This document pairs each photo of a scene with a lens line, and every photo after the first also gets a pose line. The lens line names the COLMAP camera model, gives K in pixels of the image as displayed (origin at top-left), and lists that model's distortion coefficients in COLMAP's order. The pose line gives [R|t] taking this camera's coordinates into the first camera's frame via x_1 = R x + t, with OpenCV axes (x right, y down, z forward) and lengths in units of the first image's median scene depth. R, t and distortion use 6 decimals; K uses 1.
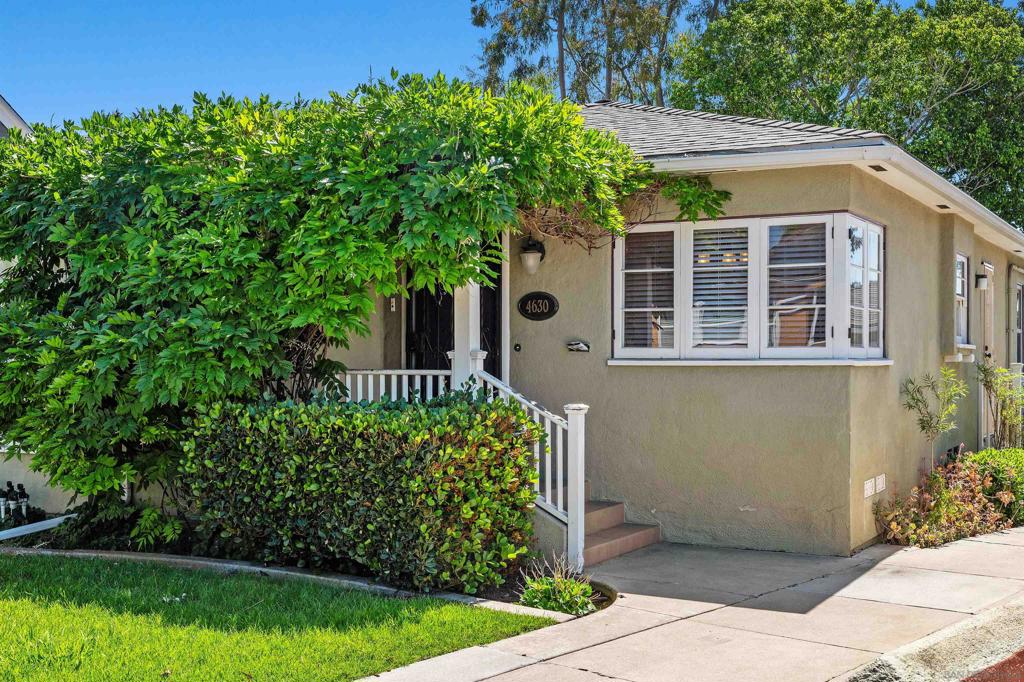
lens RADIAL K [[1052.4, 0, 512.0], [0, 1052.4, 341.0], [0, 0, 1]] dist [-0.004068, -0.000522]
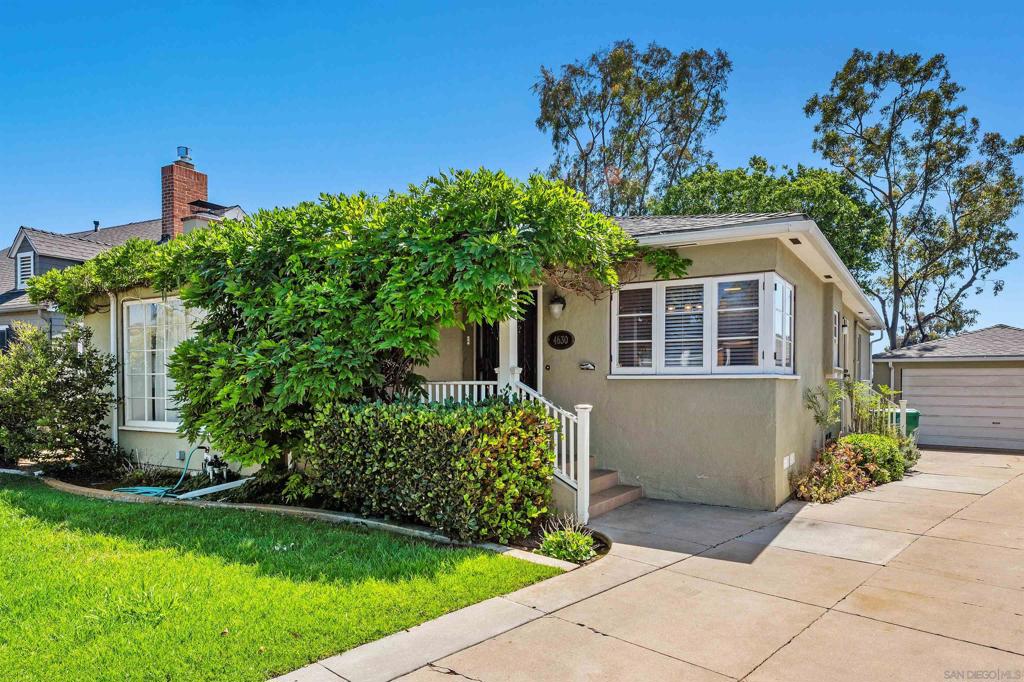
lens RADIAL K [[551.4, 0, 544.1], [0, 551.4, 381.5], [0, 0, 1]] dist [0.001226, 0.000443]
pose [[0.999488, 0.000039, -0.032007, 0.031789], [0.000462, 0.999877, 0.015651, 0.017007], [0.032003, -0.015657, 0.999365, 0.258737]]
